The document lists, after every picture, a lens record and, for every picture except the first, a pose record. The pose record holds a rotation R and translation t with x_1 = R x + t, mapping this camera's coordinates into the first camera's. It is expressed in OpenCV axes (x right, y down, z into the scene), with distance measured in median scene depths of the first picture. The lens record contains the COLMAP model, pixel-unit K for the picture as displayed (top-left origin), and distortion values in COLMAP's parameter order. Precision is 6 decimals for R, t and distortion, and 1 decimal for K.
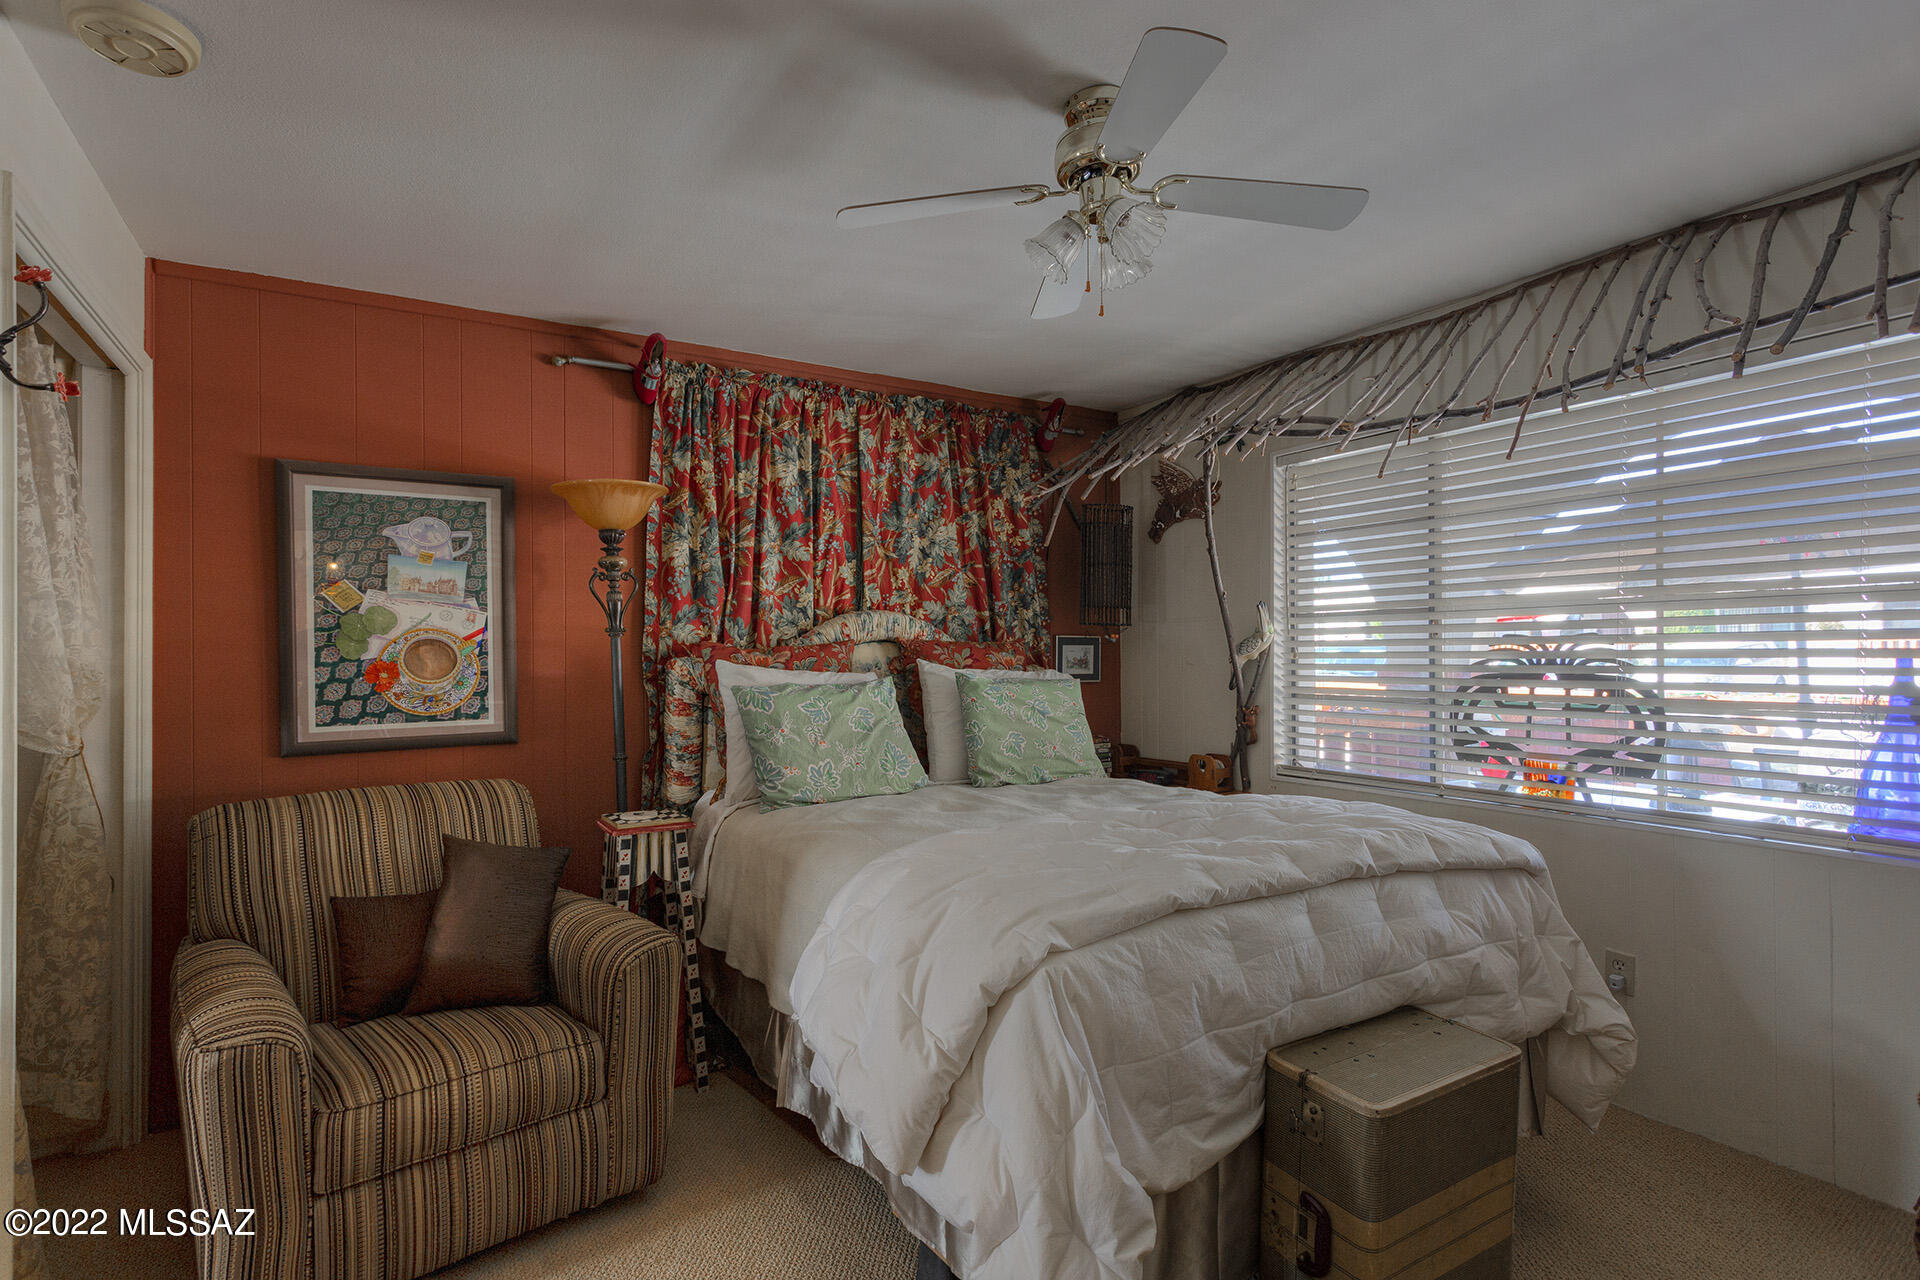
lens RADIAL K [[926.7, 0, 908.2], [0, 926.7, 646.8], [0, 0, 1]] dist [-0.001054, 0.001695]
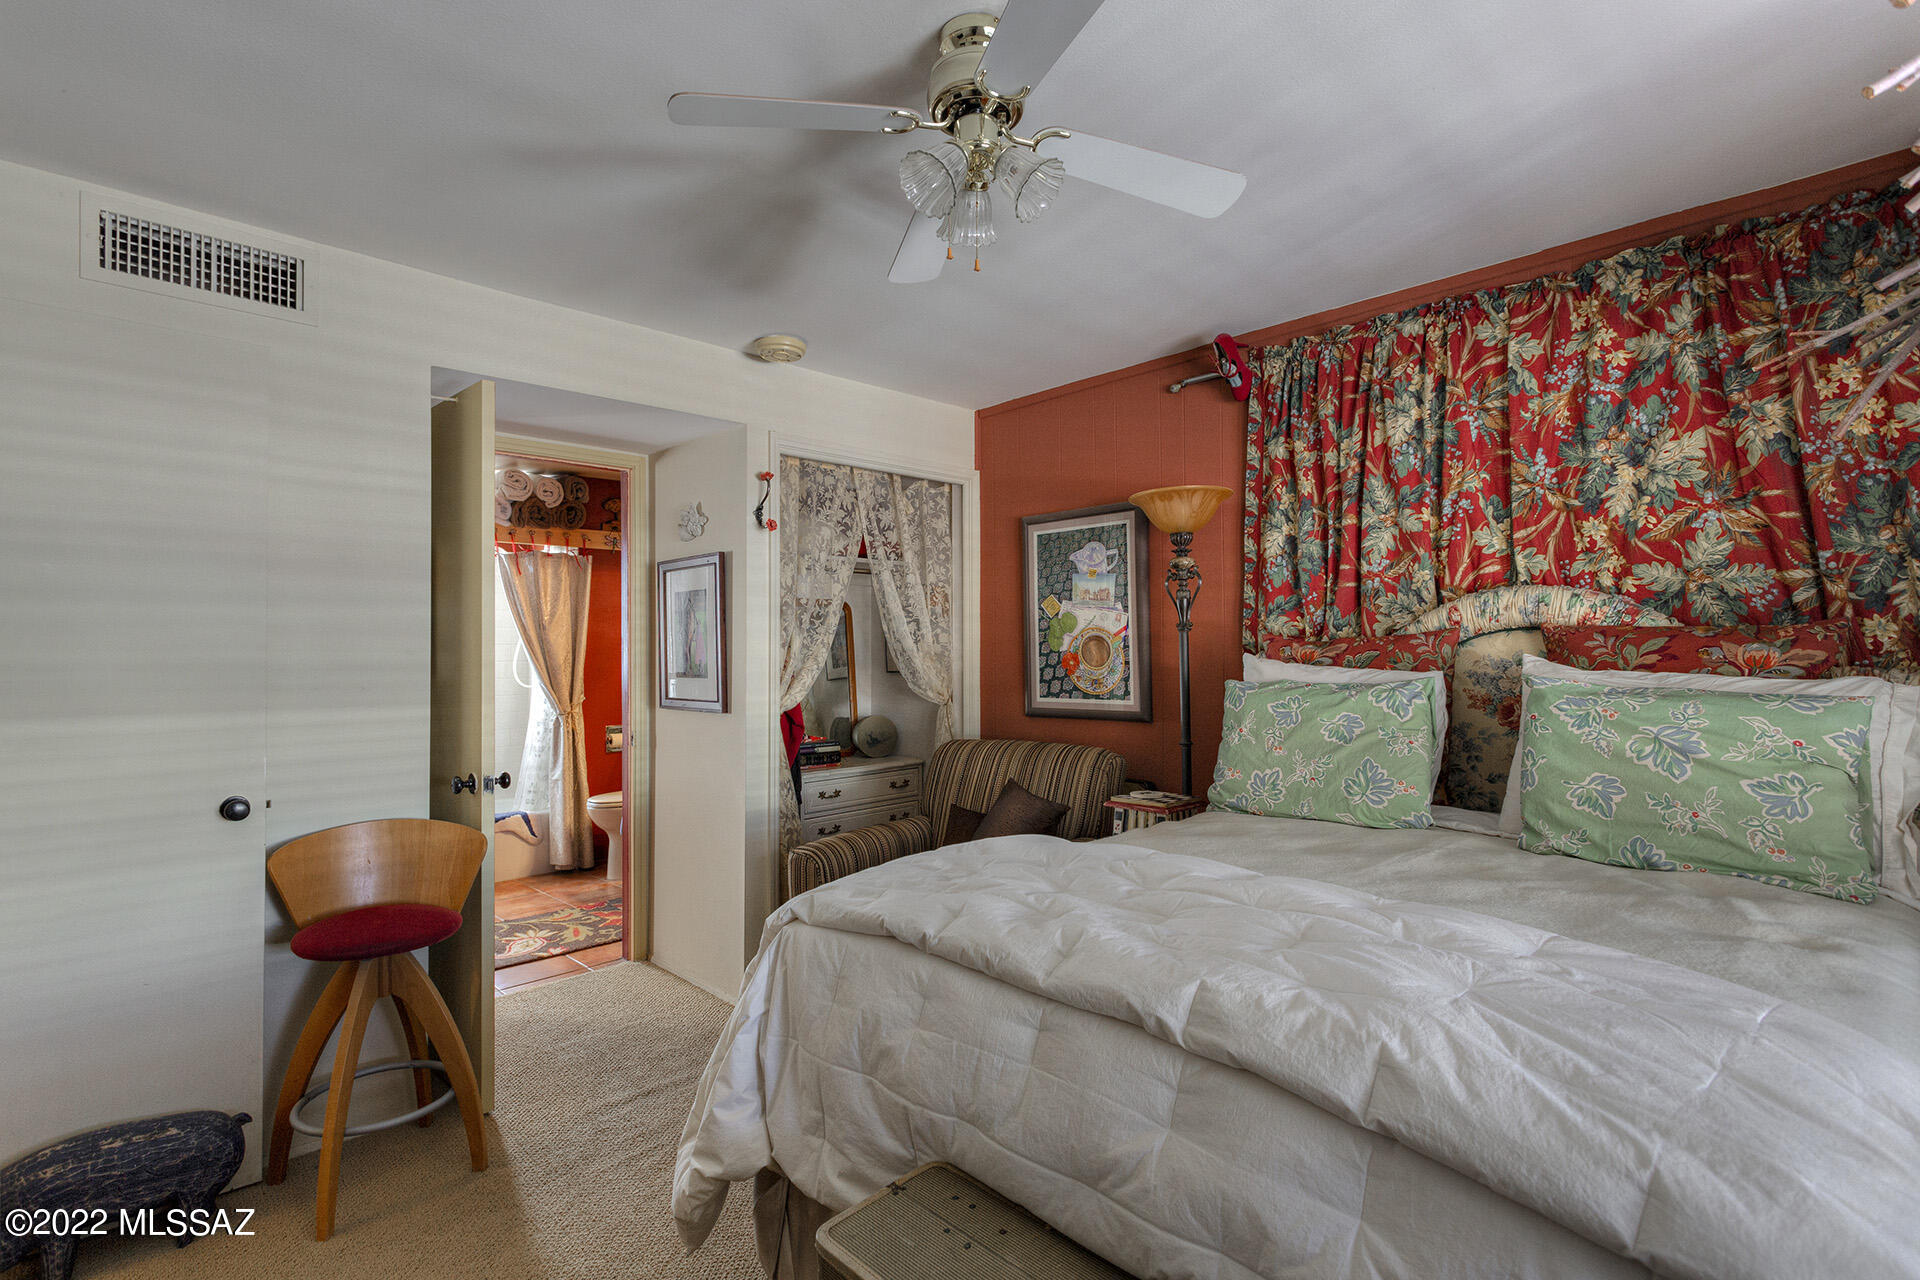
lens RADIAL K [[926.7, 0, 953.6], [0, 926.7, 638.8], [0, 0, 1]] dist [-0.001054, 0.001695]
pose [[0.226259, -0.007883, -0.974035, 0.598782], [0.011218, 0.999922, -0.005486, 0.000742], [0.974003, -0.009685, 0.226330, 0.434318]]
